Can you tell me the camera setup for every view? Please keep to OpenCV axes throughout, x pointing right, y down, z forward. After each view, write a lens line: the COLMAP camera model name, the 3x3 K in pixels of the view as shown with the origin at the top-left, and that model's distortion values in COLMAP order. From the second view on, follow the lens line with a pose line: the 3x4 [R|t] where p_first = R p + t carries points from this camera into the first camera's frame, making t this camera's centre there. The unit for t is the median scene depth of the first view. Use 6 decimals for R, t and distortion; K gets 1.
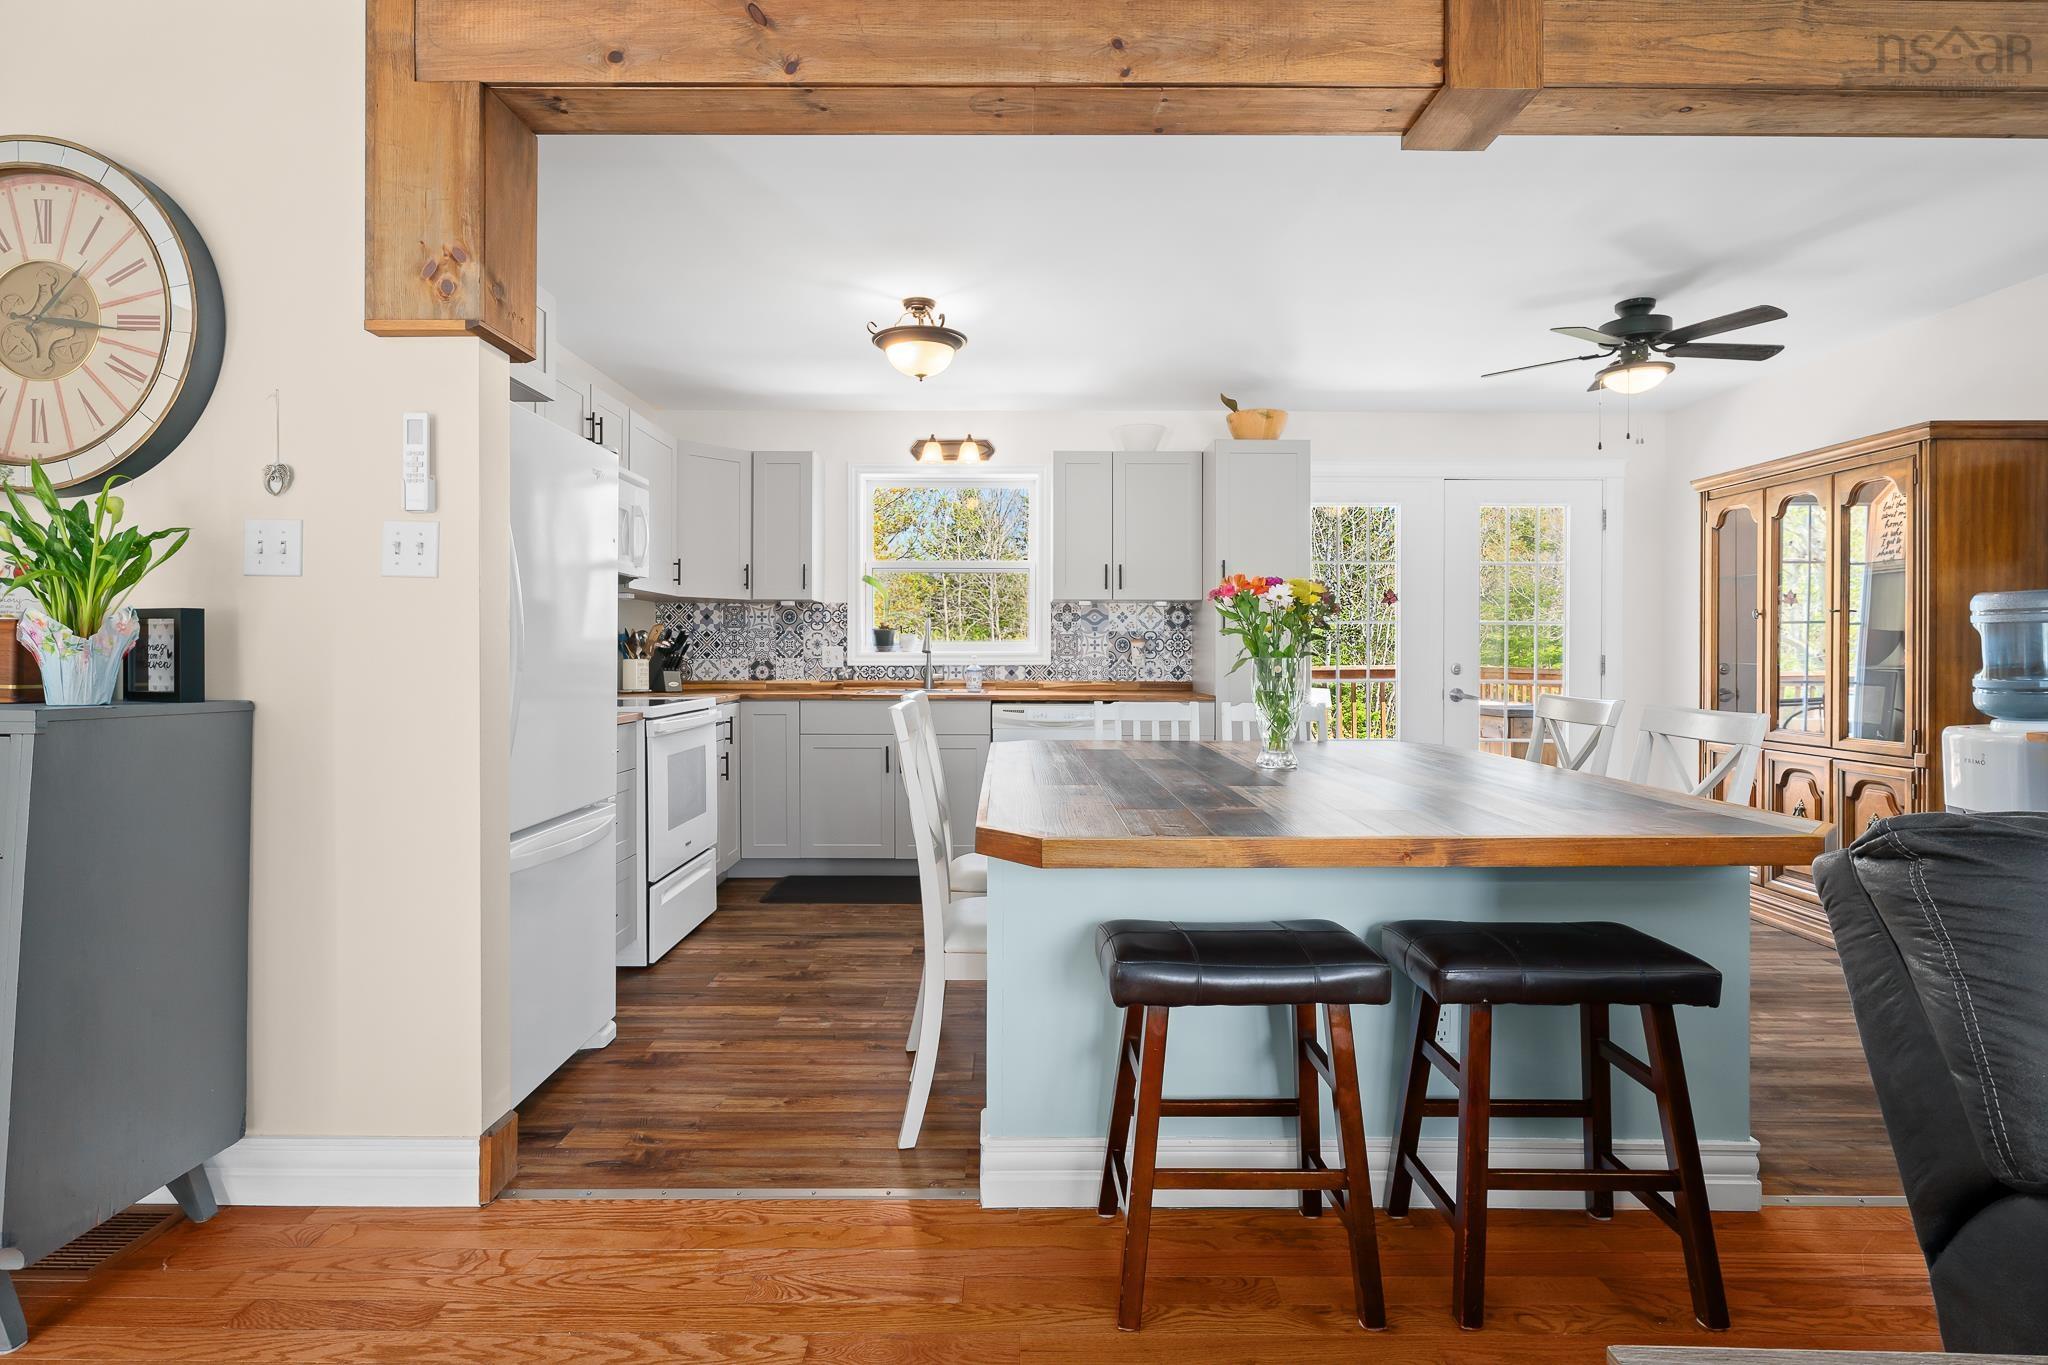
lens RADIAL K [[1019.5, 0, 1013.7], [0, 1019.5, 657.6], [0, 0, 1]] dist [-0.002102, -0.000106]
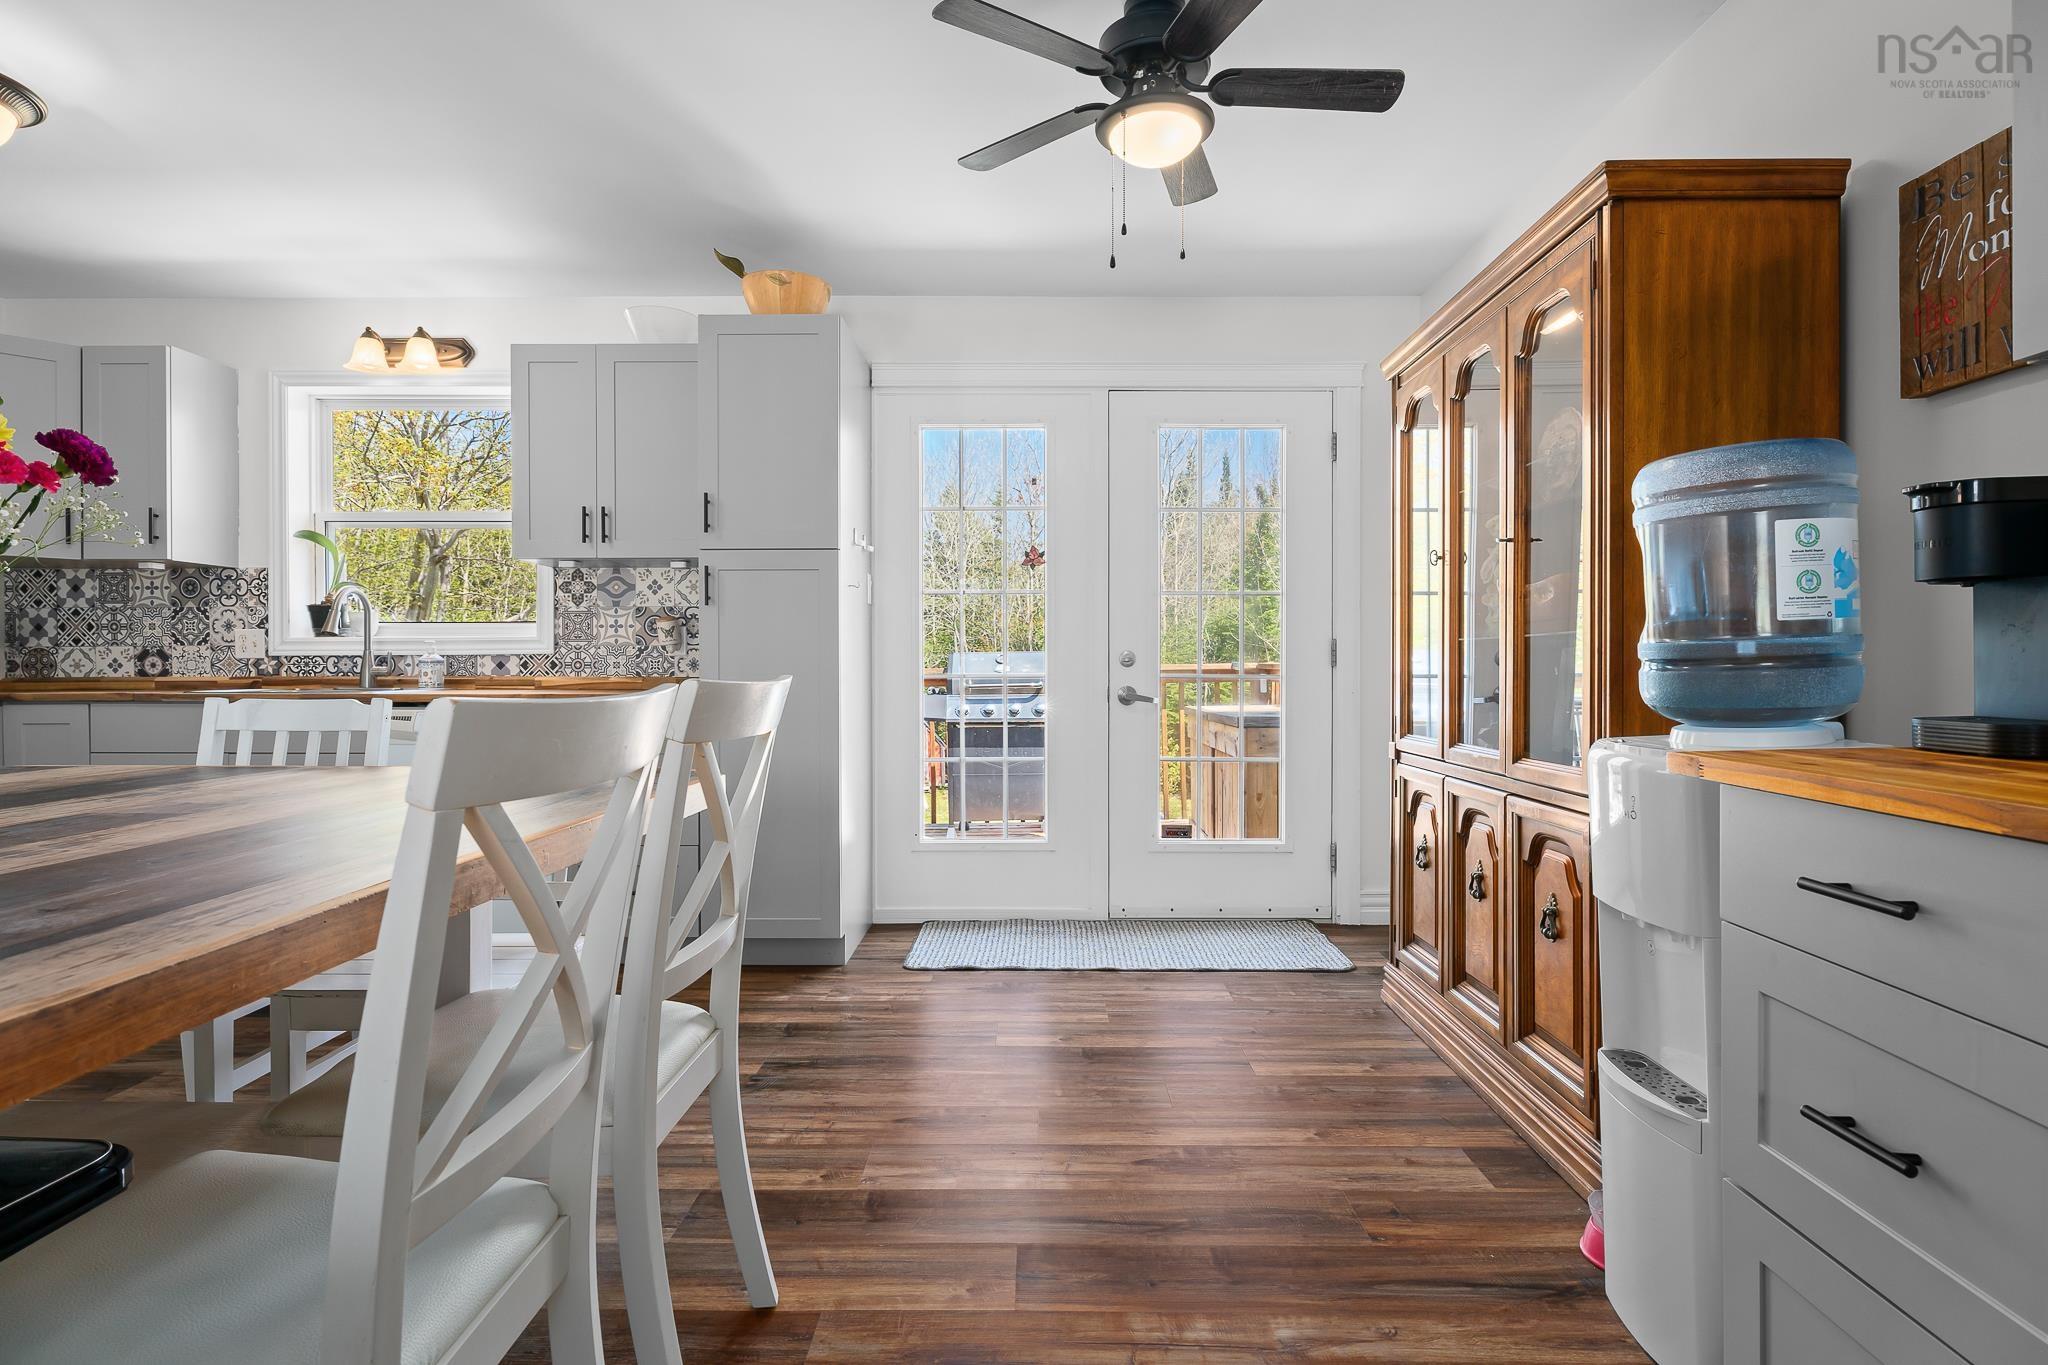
lens RADIAL K [[1016.0, 0, 1040.2], [0, 1016.0, 677.3], [0, 0, 1]] dist [-0.000759, -0.002516]
pose [[0.999962, -0.001961, -0.008462, 0.407285], [0.002011, 0.999980, 0.006000, 0.020995], [0.008450, -0.006017, 0.999946, 0.312823]]
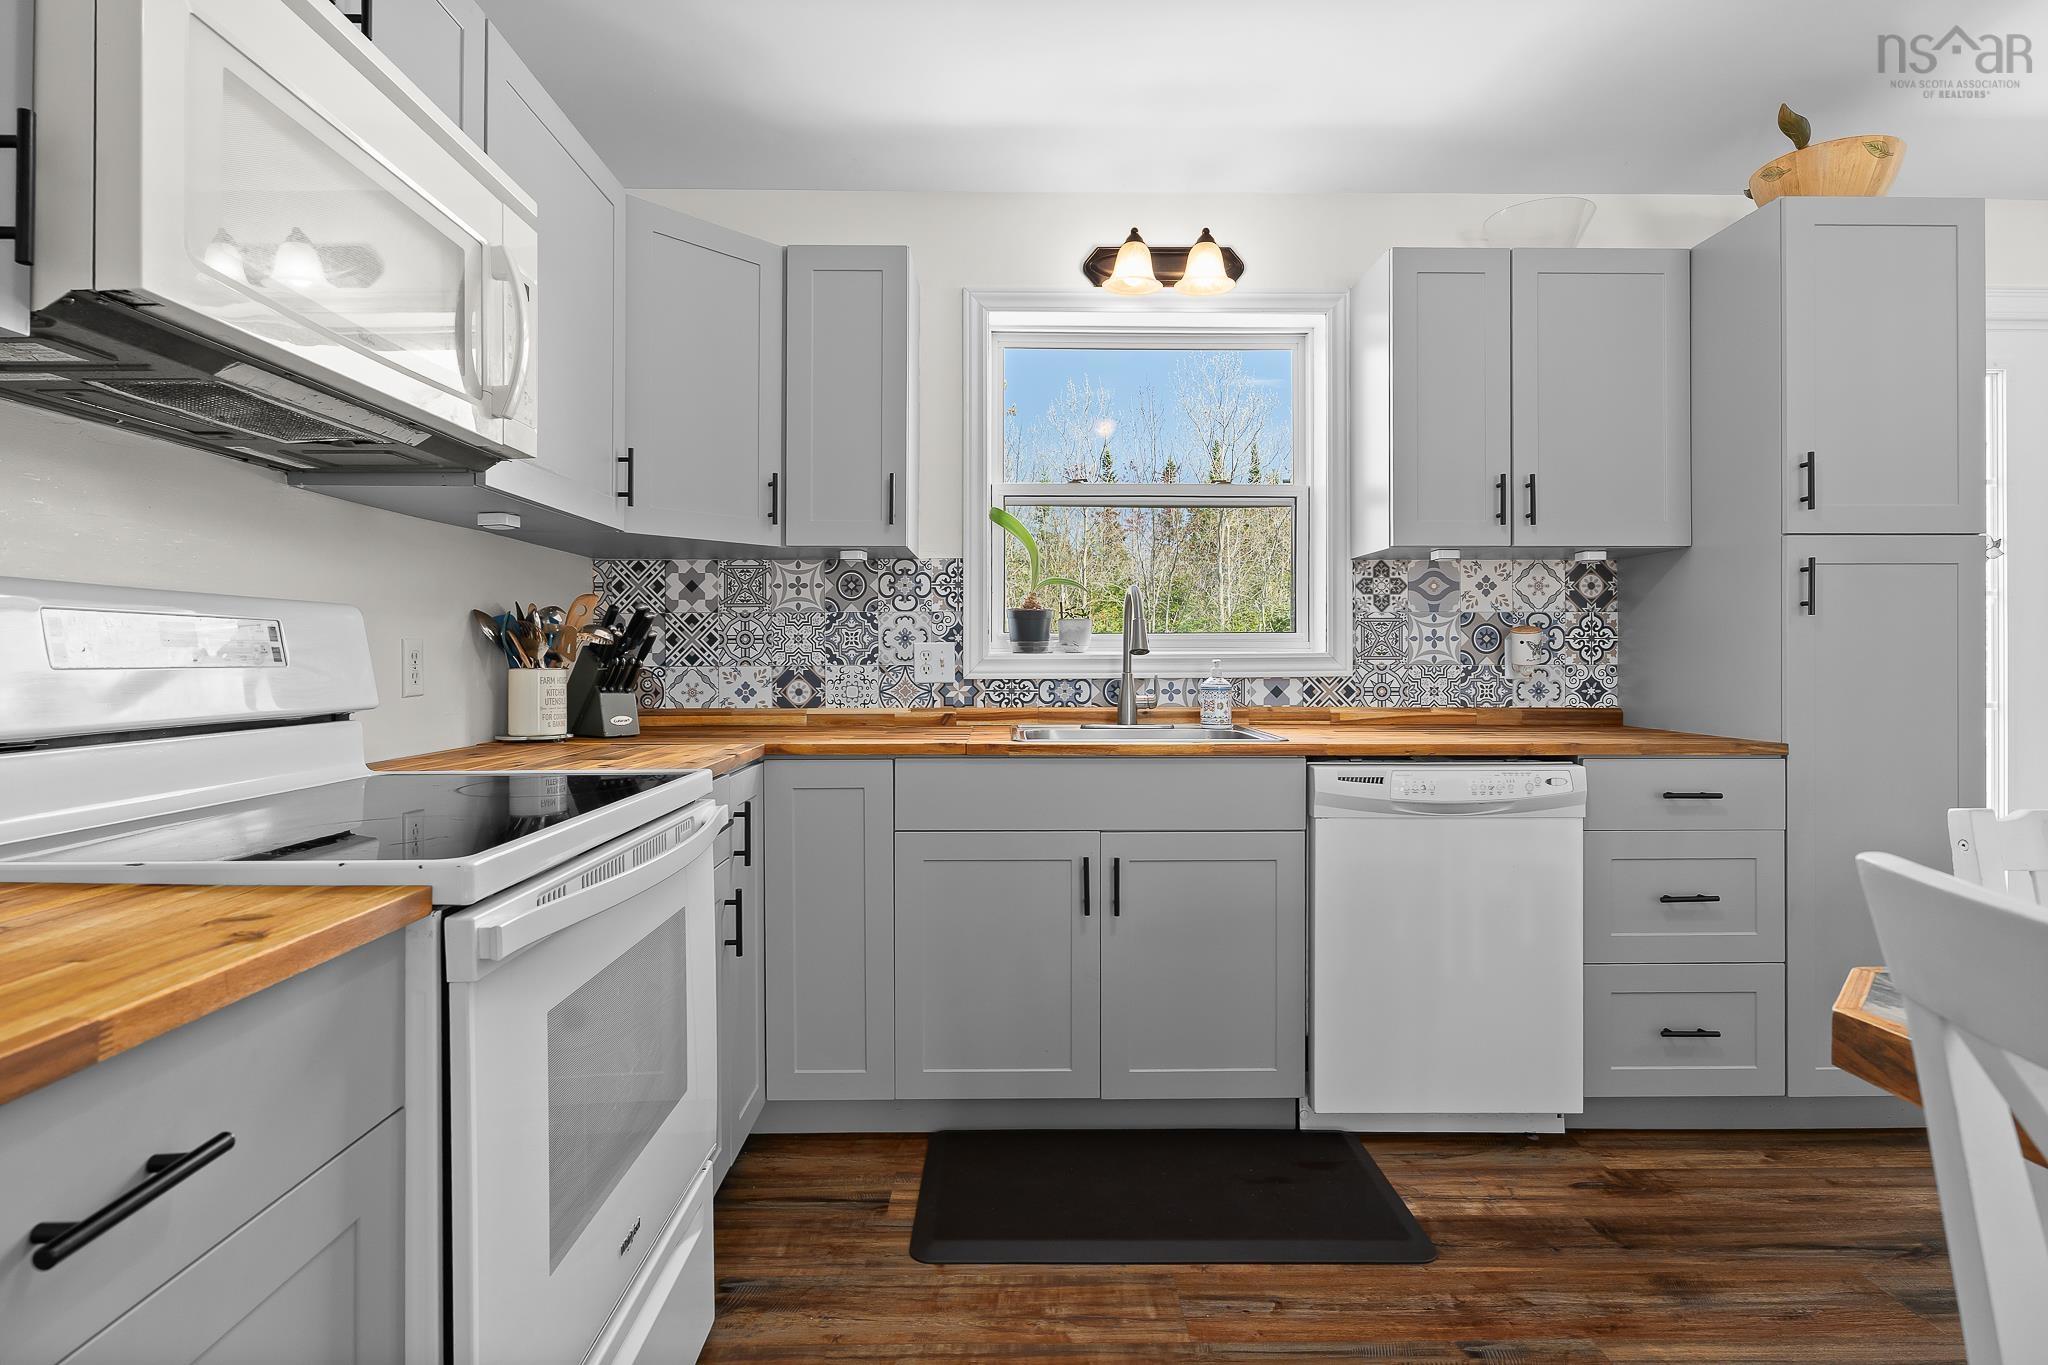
lens RADIAL K [[1019.5, 0, 1013.7], [0, 1019.5, 657.6], [0, 0, 1]] dist [-0.002102, -0.000106]
pose [[0.999940, -0.002263, 0.010697, -0.152076], [0.002308, 0.999989, -0.004195, -0.000982], [-0.010687, 0.004220, 0.999934, 0.510382]]
